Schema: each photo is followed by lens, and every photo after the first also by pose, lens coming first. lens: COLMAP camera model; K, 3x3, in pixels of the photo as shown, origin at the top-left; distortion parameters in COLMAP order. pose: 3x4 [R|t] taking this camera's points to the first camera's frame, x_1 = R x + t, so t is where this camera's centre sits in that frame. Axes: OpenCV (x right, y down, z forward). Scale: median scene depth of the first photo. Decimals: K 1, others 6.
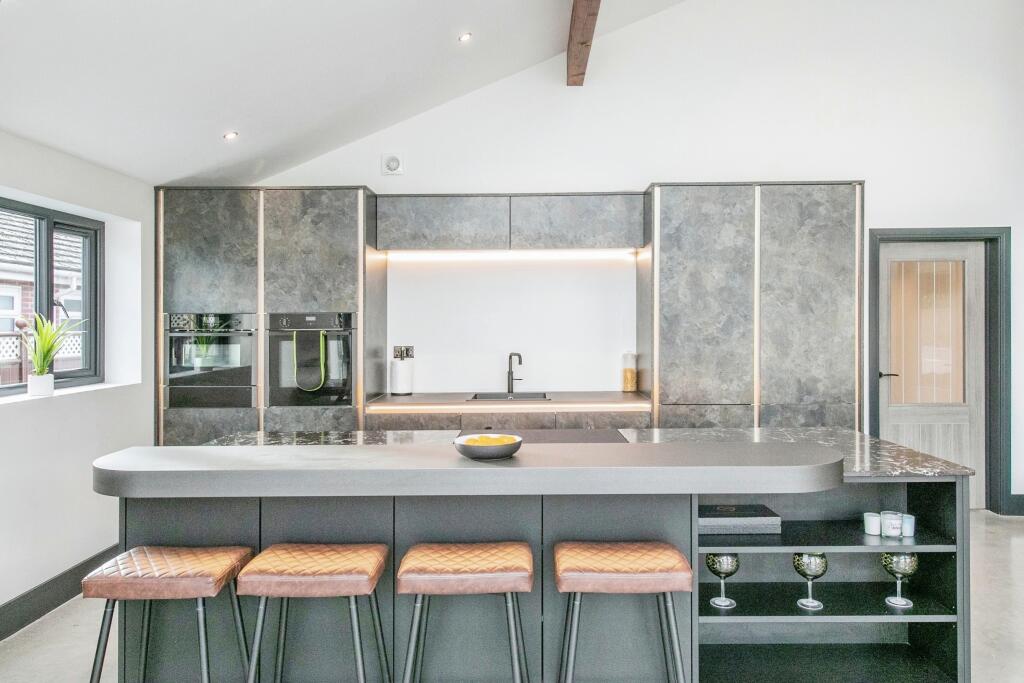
lens RADIAL K [[715.5, 0, 520.2], [0, 715.5, 326.2], [0, 0, 1]] dist [0.003094, 0.000615]
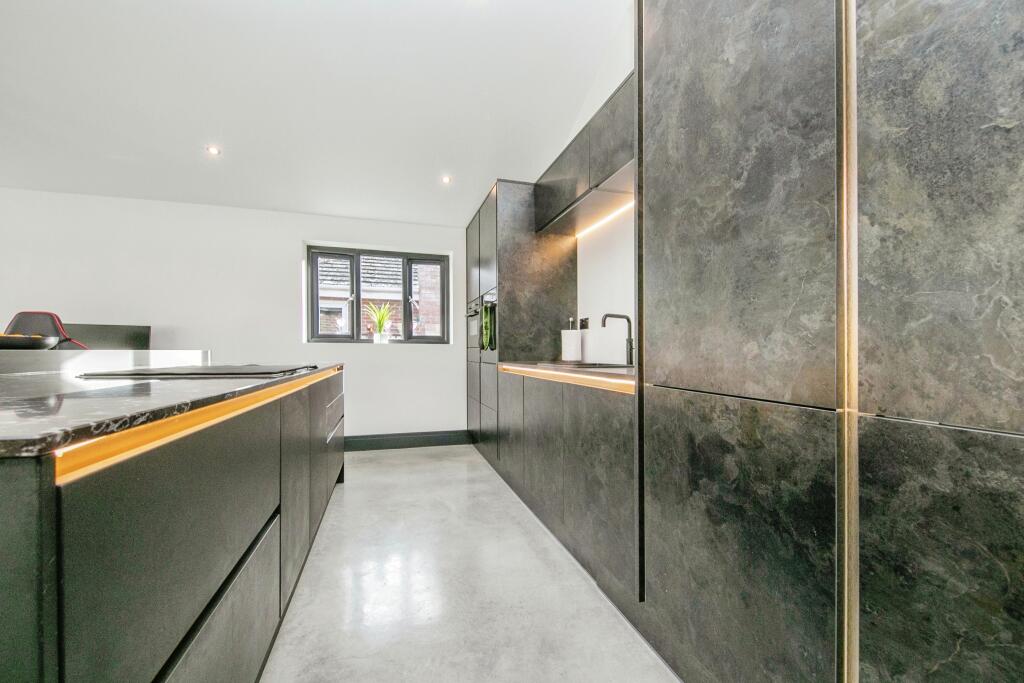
lens RADIAL K [[422.8, 0, 509.5], [0, 422.8, 355.4], [0, 0, 1]] dist [-0.000517, -0.000124]
pose [[0.287249, 0.014705, -0.957743, 0.455043], [-0.010215, 0.999872, 0.012288, 0.086478], [0.957801, 0.006254, 0.287363, 0.821453]]
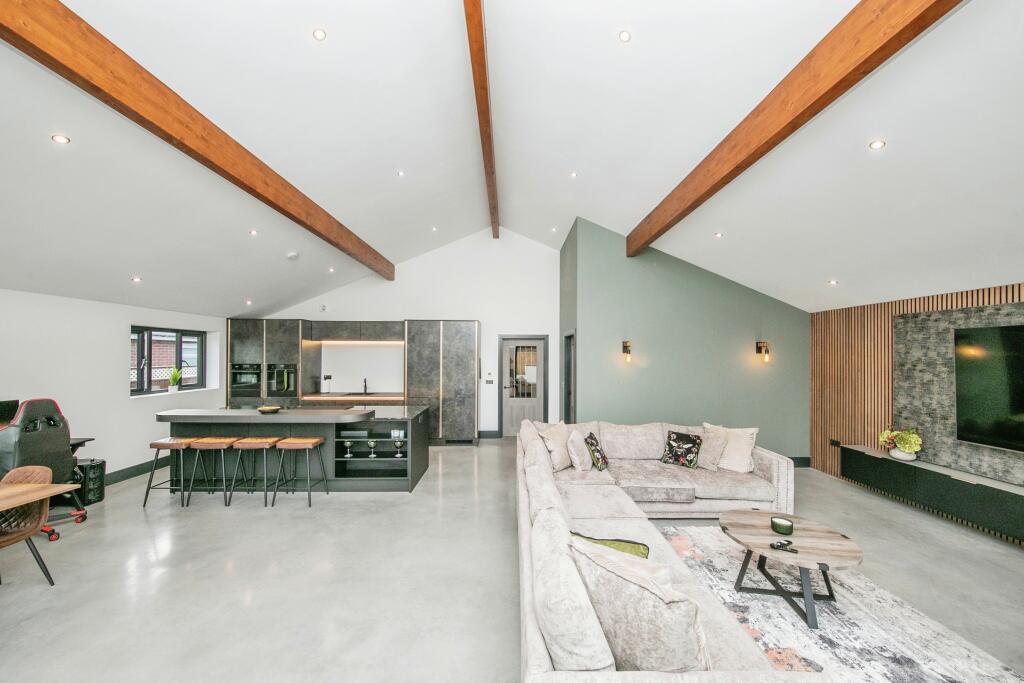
lens RADIAL K [[356.6, 0, 507.0], [0, 356.6, 355.4], [0, 0, 1]] dist [-0.001335, -0.000400]
pose [[0.999717, 0.012780, 0.020059, 0.563405], [-0.012701, 0.999911, -0.004056, -0.057487], [-0.020109, 0.003800, 0.999791, -0.420506]]
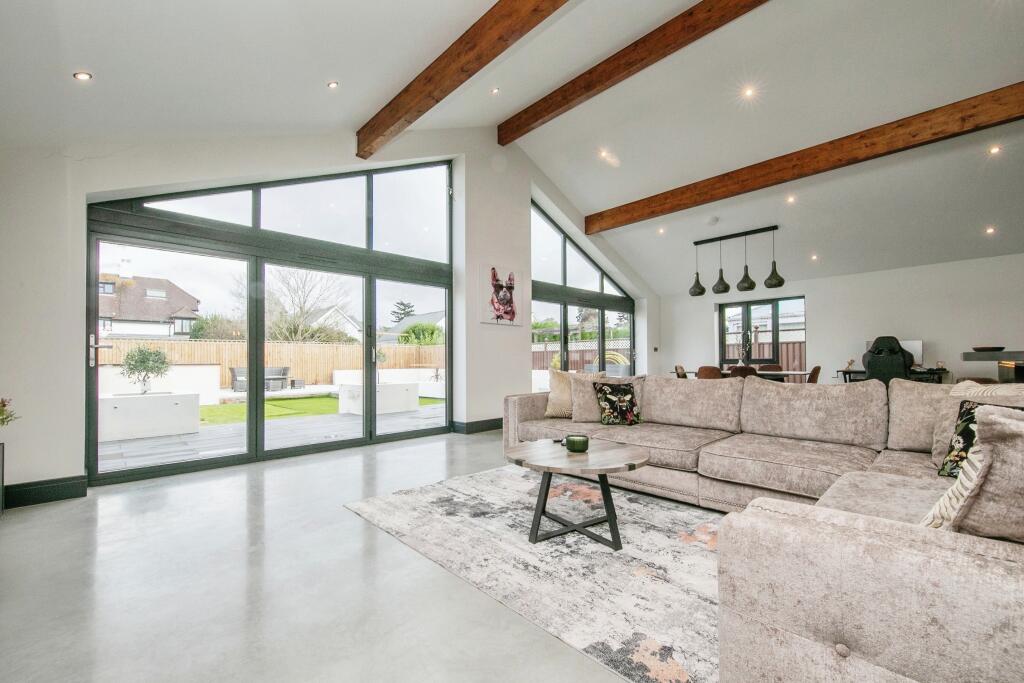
lens RADIAL K [[422.8, 0, 509.5], [0, 422.8, 355.4], [0, 0, 1]] dist [-0.000517, -0.000124]
pose [[-0.702711, 0.003063, -0.711469, 1.412213], [0.013661, 0.999864, -0.009188, 0.090805], [0.711345, -0.016176, -0.702657, 0.413383]]
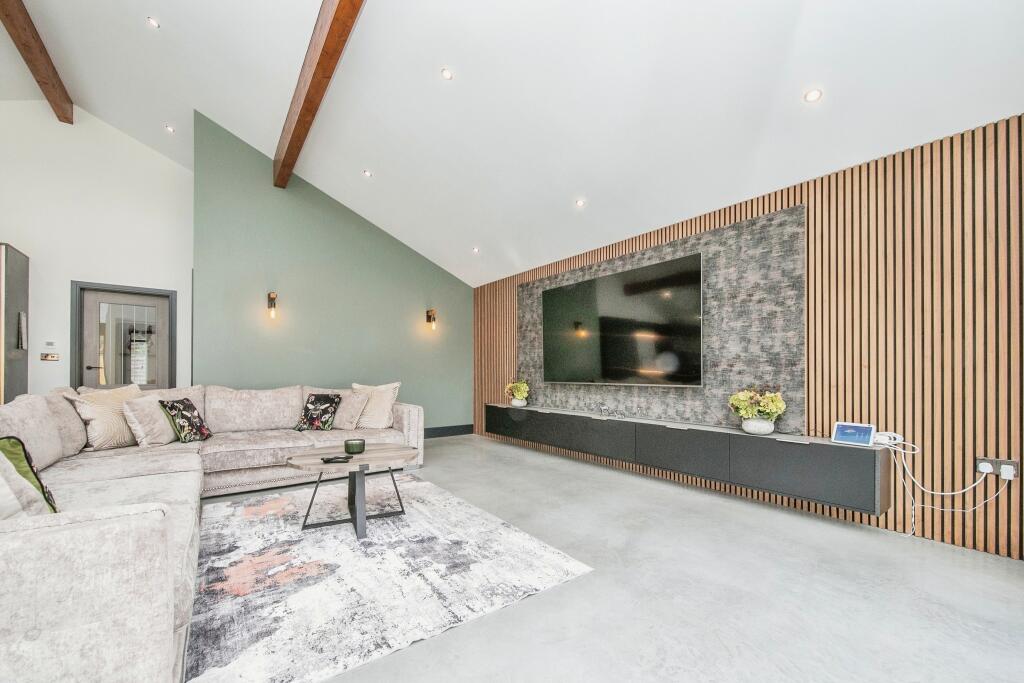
lens RADIAL K [[408.5, 0, 514.1], [0, 408.5, 372.1], [0, 0, 1]] dist [0.002093, 0.000372]
pose [[0.783015, 0.016907, 0.621774, 0.812082], [-0.011132, 0.999851, -0.013170, 0.095213], [-0.621904, 0.003391, 0.783086, -0.469725]]
